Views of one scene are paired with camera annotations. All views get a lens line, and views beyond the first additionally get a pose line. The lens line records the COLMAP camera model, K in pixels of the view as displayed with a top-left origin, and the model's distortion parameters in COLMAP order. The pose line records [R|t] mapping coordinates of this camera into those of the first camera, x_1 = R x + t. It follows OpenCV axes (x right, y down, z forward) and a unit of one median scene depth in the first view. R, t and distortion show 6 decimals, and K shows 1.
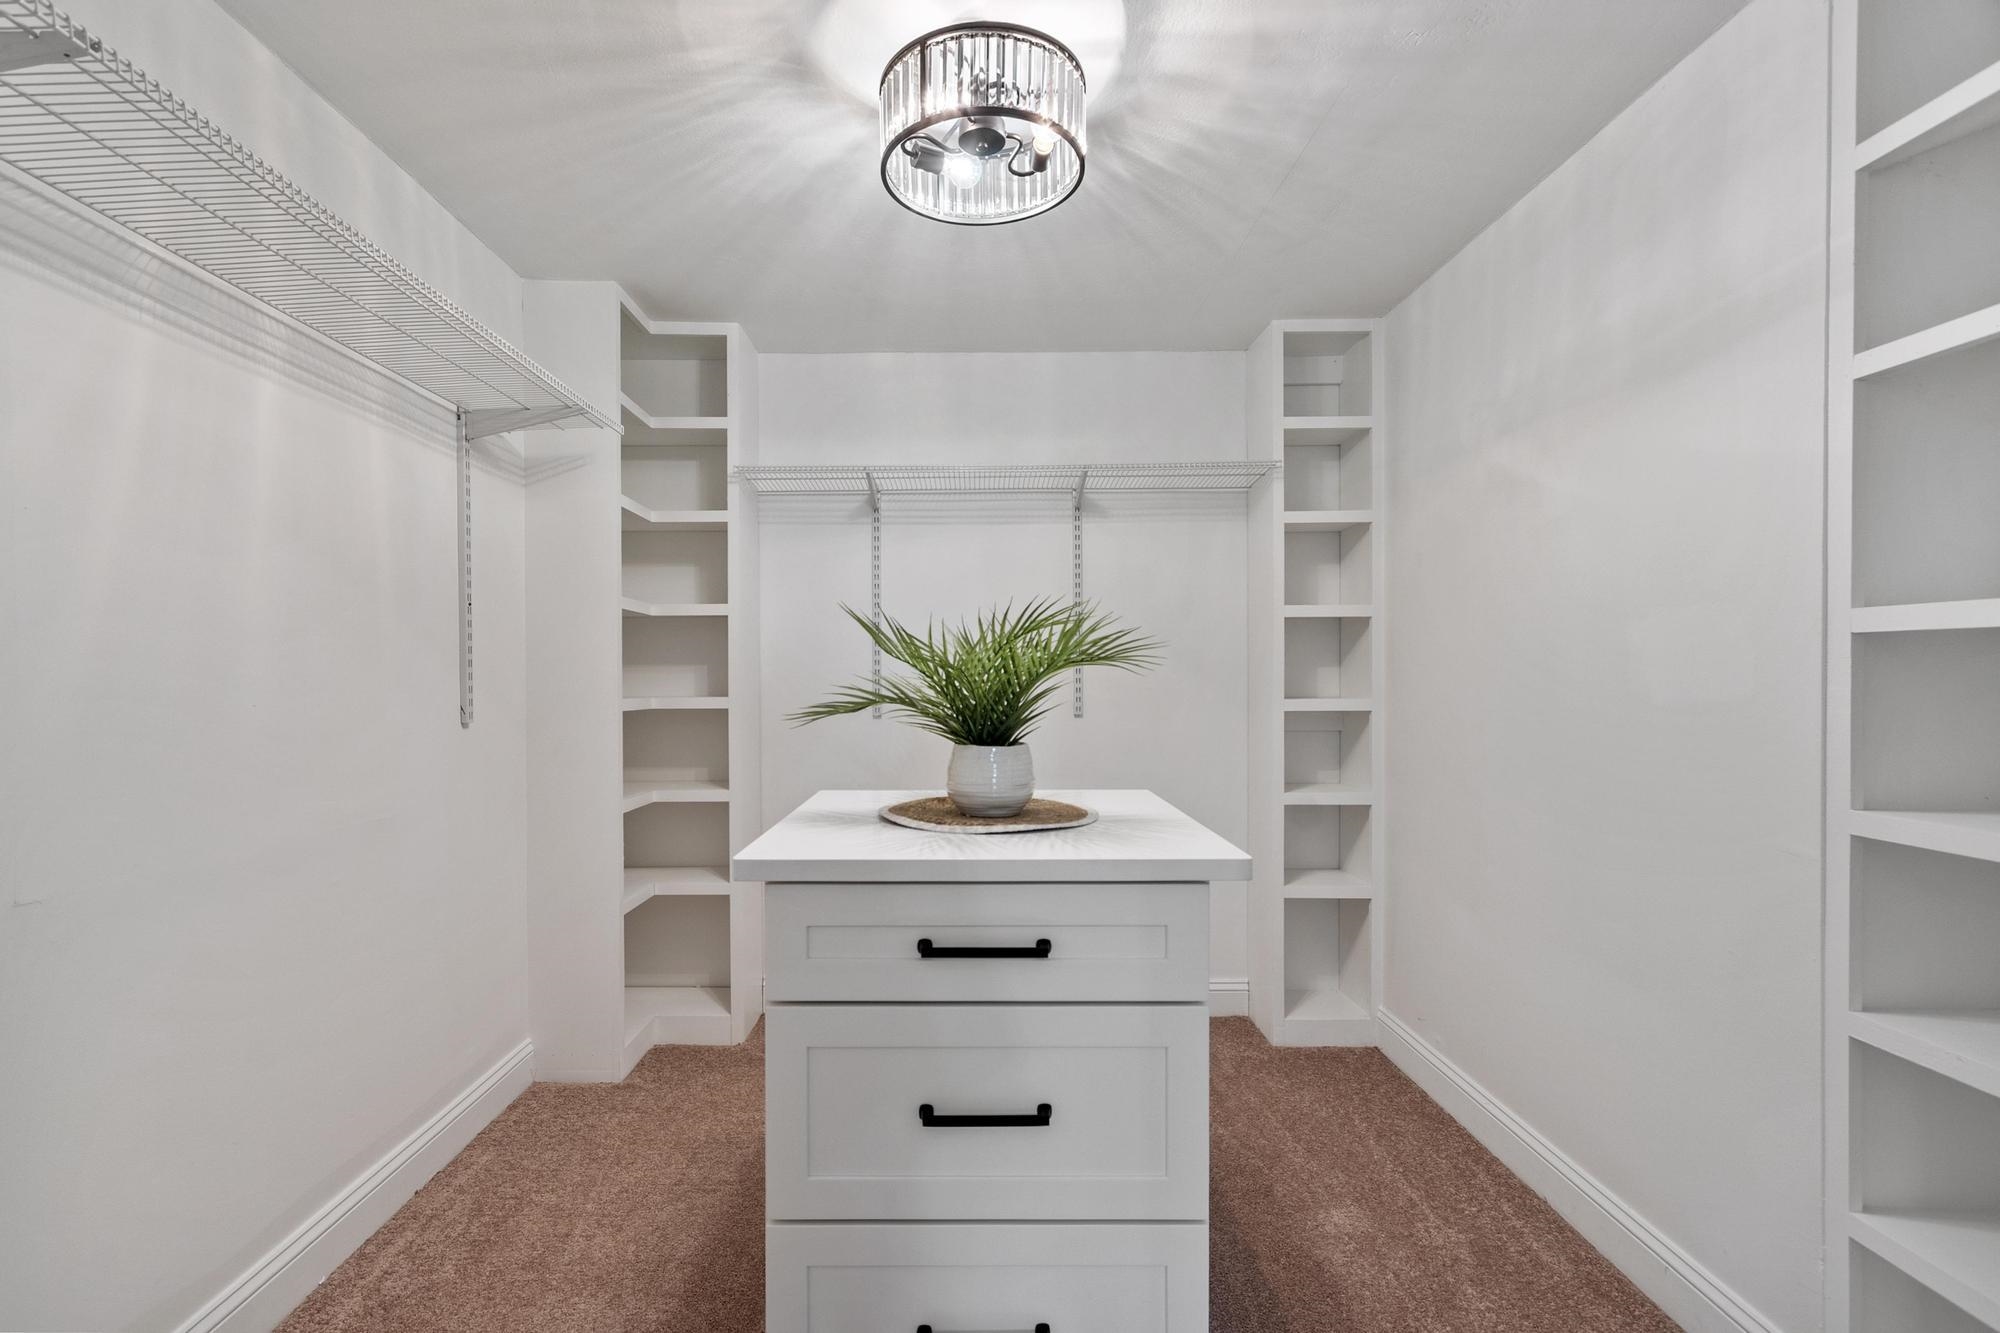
lens RADIAL K [[883.2, 0, 956.9], [0, 883.2, 678.3], [0, 0, 1]] dist [0.010475, -0.004991]
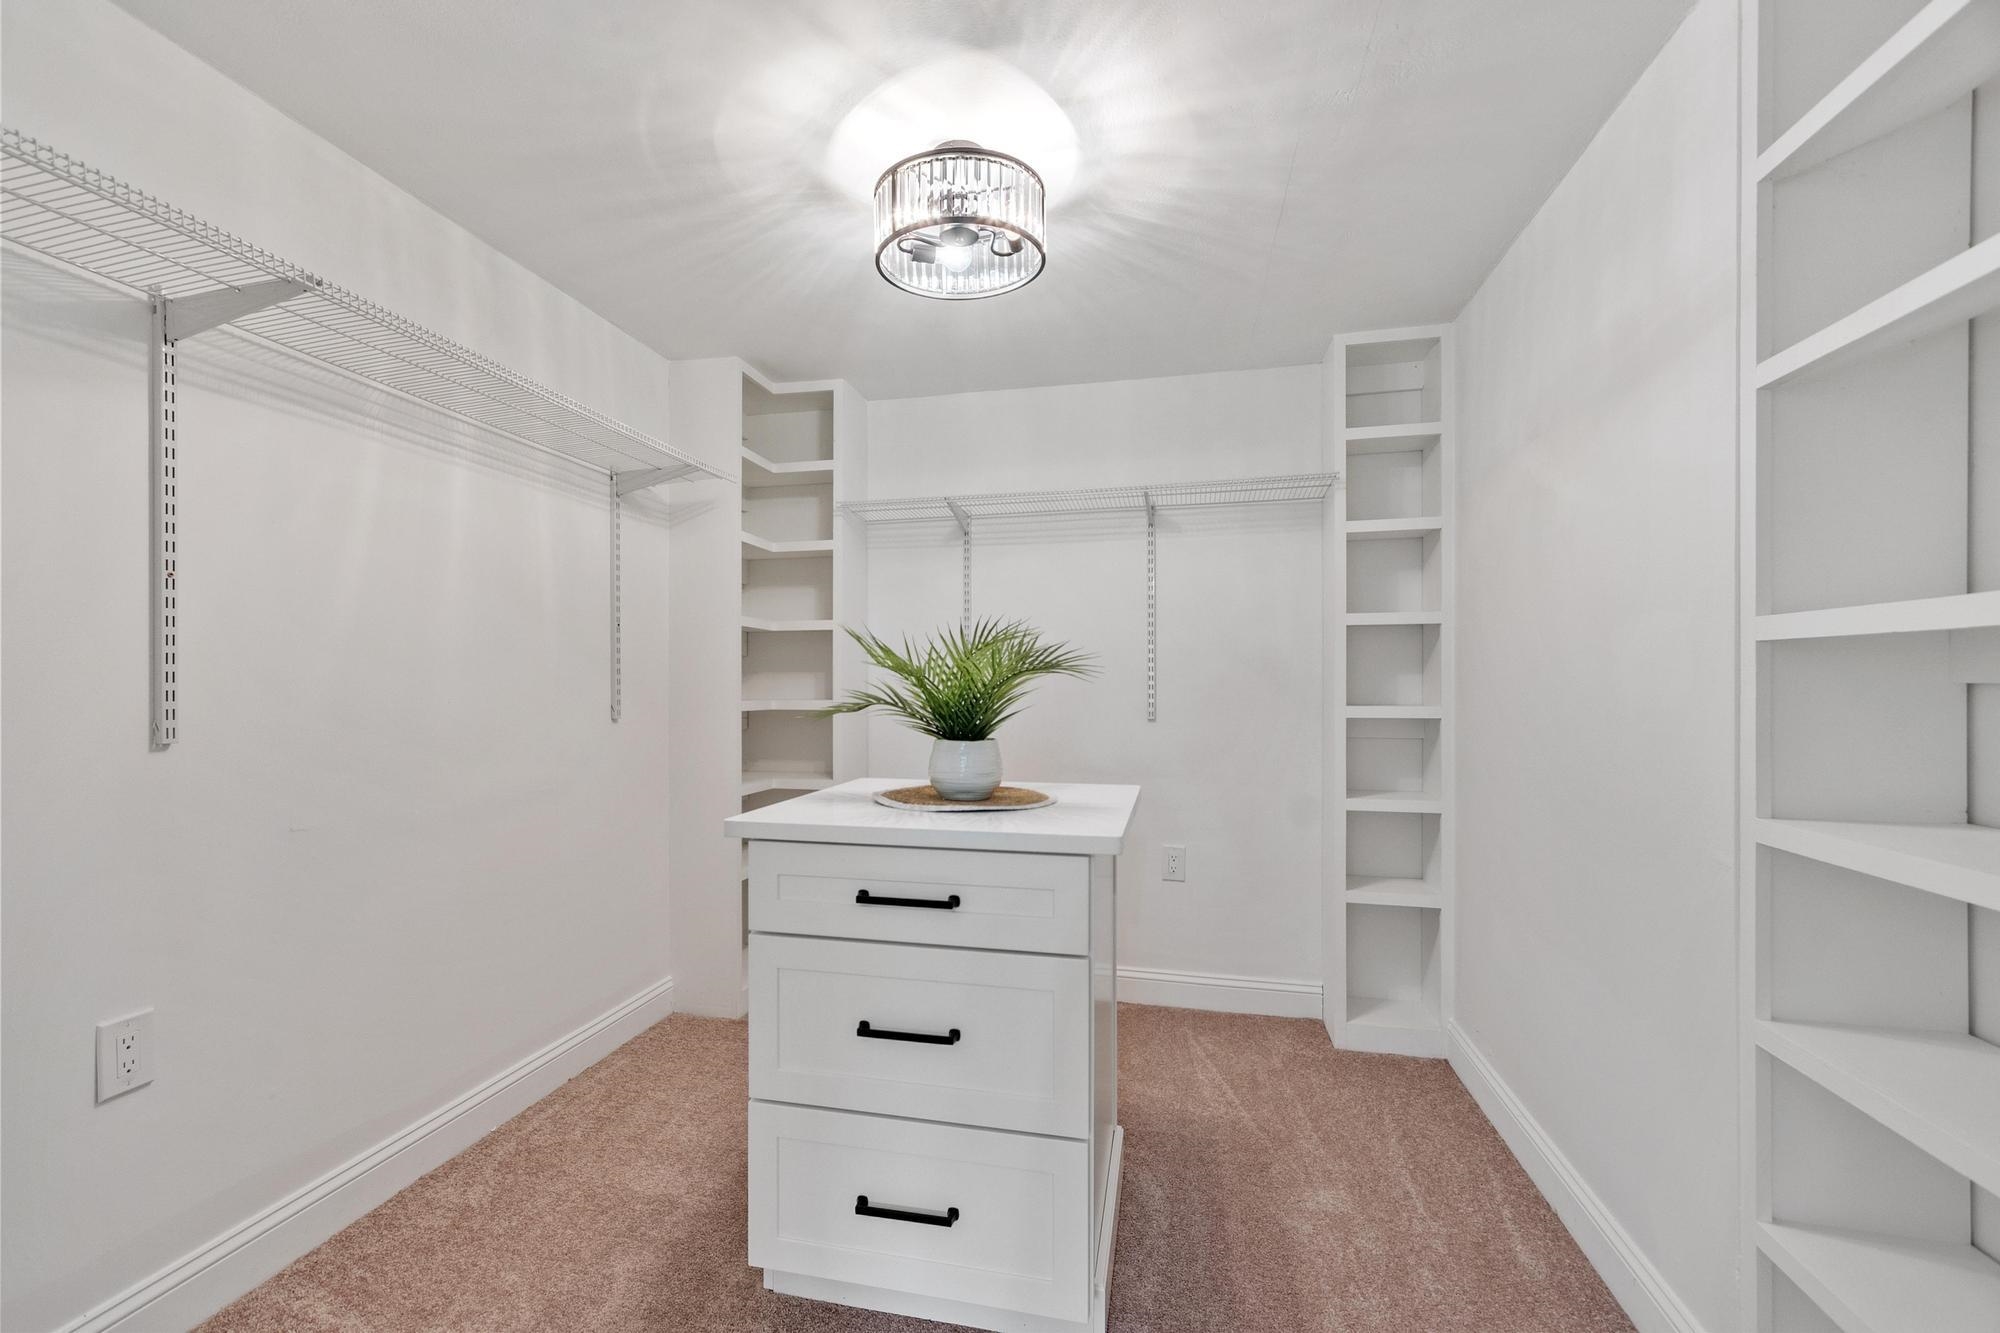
lens RADIAL K [[883.2, 0, 956.9], [0, 883.2, 678.3], [0, 0, 1]] dist [0.010475, -0.004991]
pose [[0.971327, 0.001382, -0.237745, 0.225100], [-0.003298, 0.999965, -0.007663, 0.000964], [0.237726, 0.008228, 0.971297, -0.115440]]
